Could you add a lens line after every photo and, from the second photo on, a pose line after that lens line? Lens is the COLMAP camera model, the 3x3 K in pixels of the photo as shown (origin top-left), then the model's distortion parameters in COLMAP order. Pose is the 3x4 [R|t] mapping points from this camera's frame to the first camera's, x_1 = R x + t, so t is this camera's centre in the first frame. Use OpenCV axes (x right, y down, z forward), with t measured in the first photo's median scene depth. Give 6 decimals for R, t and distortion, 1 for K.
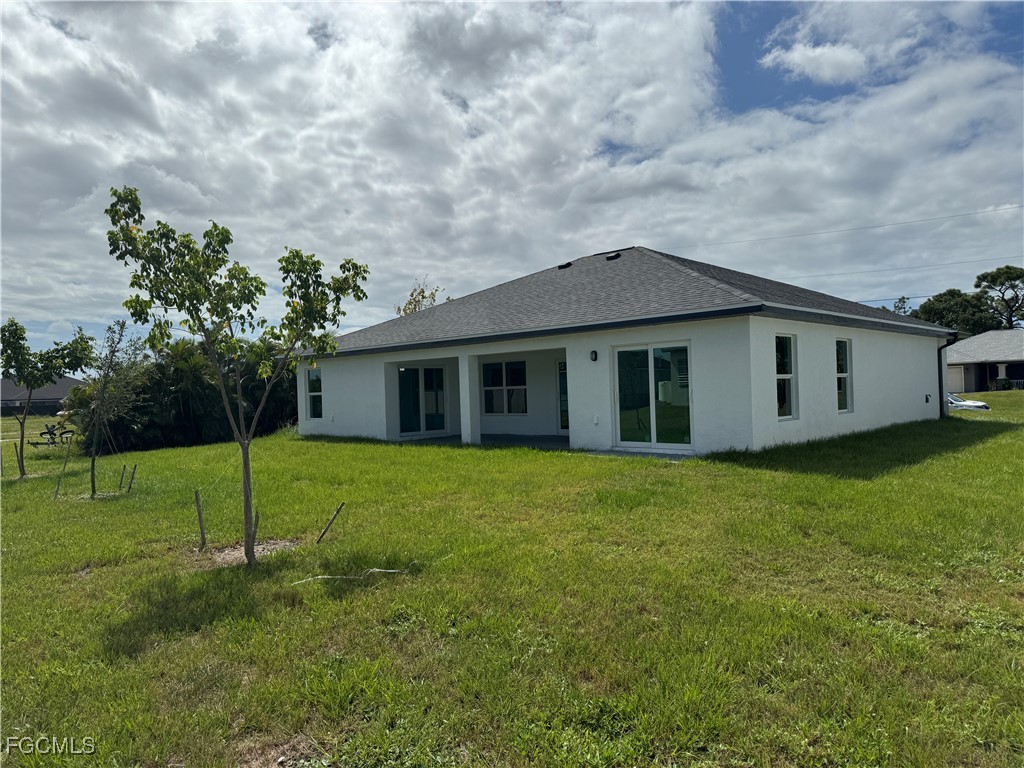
lens RADIAL K [[732.0, 0, 512.0], [0, 732.0, 384.0], [0, 0, 1]] dist [0.114545, -0.114824]
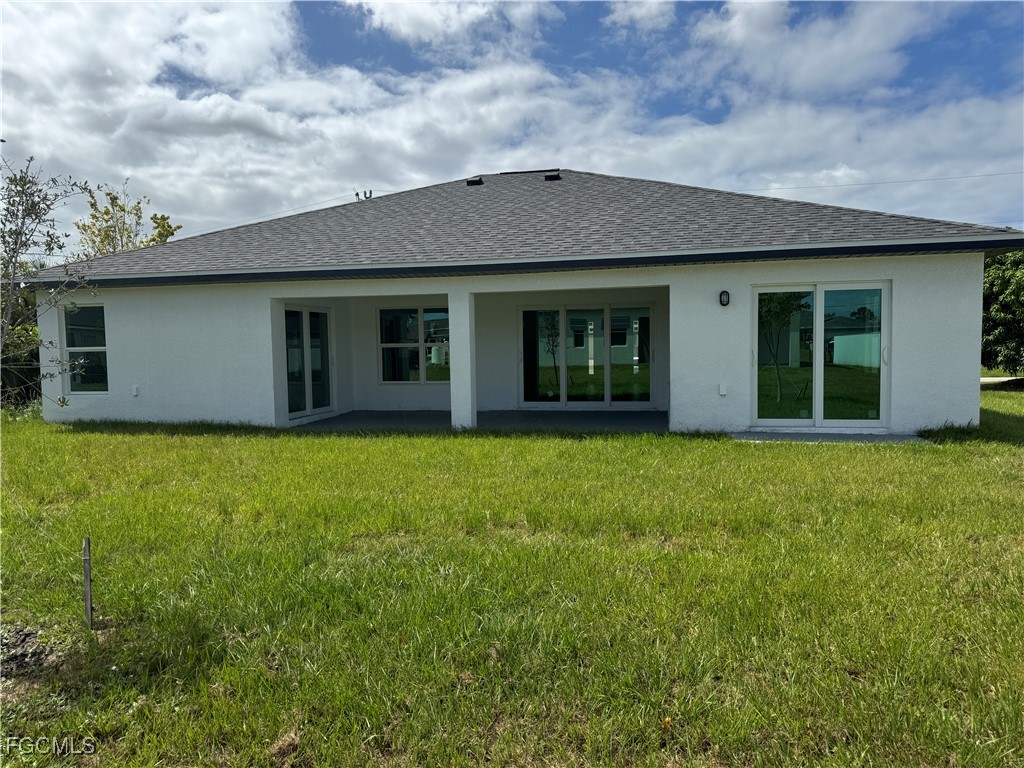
lens RADIAL K [[732.0, 0, 512.0], [0, 732.0, 384.0], [0, 0, 1]] dist [0.114545, -0.114824]
pose [[0.848684, -0.012508, 0.528753, -0.367115], [-0.013553, 0.998878, 0.045382, 0.011961], [-0.528727, -0.045681, 0.847562, 0.424616]]
